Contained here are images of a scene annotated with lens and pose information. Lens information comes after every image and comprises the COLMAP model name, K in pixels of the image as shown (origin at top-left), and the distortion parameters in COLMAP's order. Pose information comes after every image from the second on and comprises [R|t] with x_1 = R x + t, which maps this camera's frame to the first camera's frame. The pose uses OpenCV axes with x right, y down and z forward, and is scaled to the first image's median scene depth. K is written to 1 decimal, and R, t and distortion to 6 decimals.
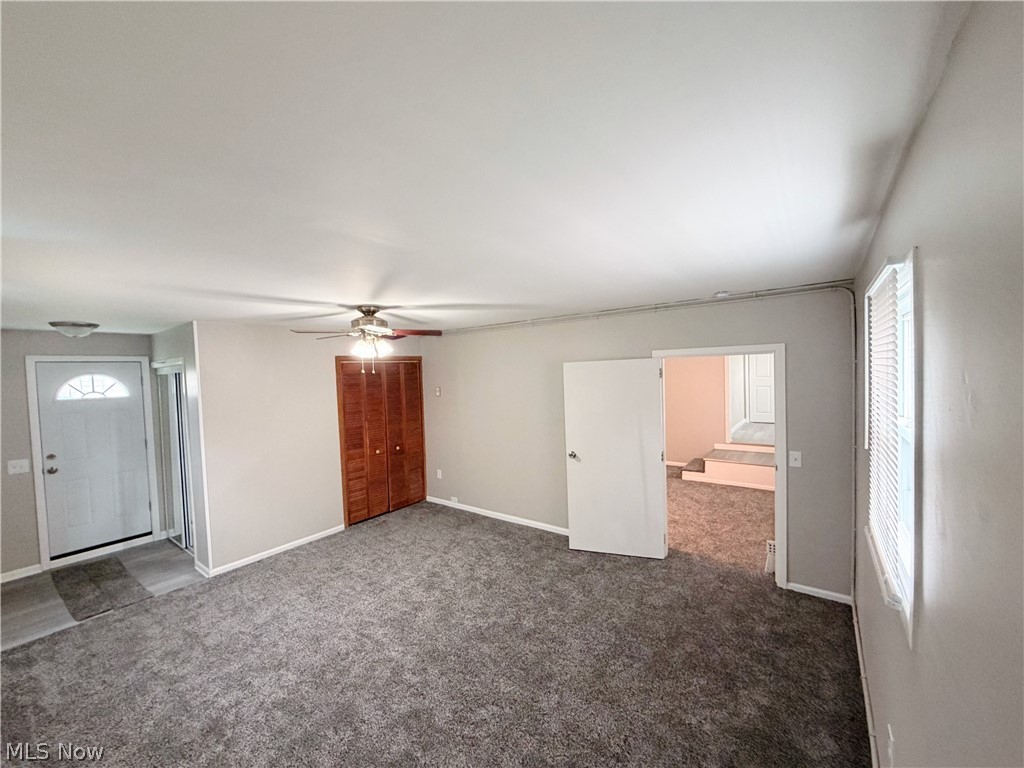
lens RADIAL K [[411.0, 0, 508.8], [0, 411.0, 380.9], [0, 0, 1]] dist [0.009855, -0.000150]
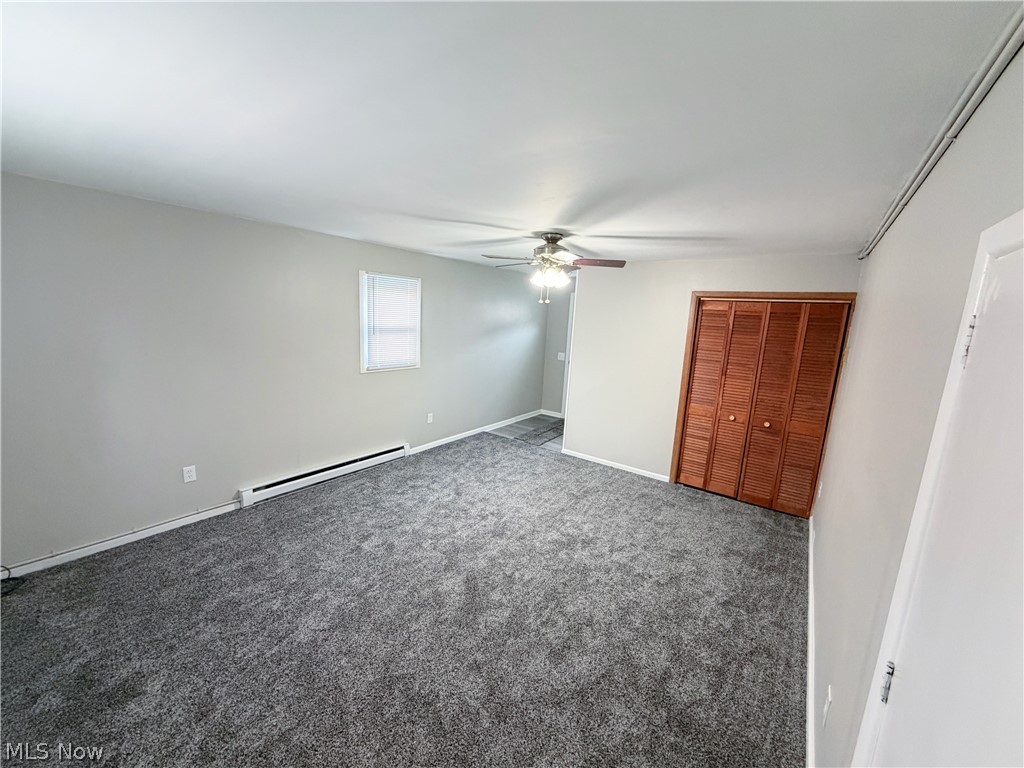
lens RADIAL K [[411.0, 0, 509.9], [0, 411.0, 383.0], [0, 0, 1]] dist [0.009855, -0.000150]
pose [[0.021396, 0.203523, -0.978836, 0.648924], [-0.084259, 0.975944, 0.201080, -0.019687], [0.996214, 0.078173, 0.038030, 0.847216]]
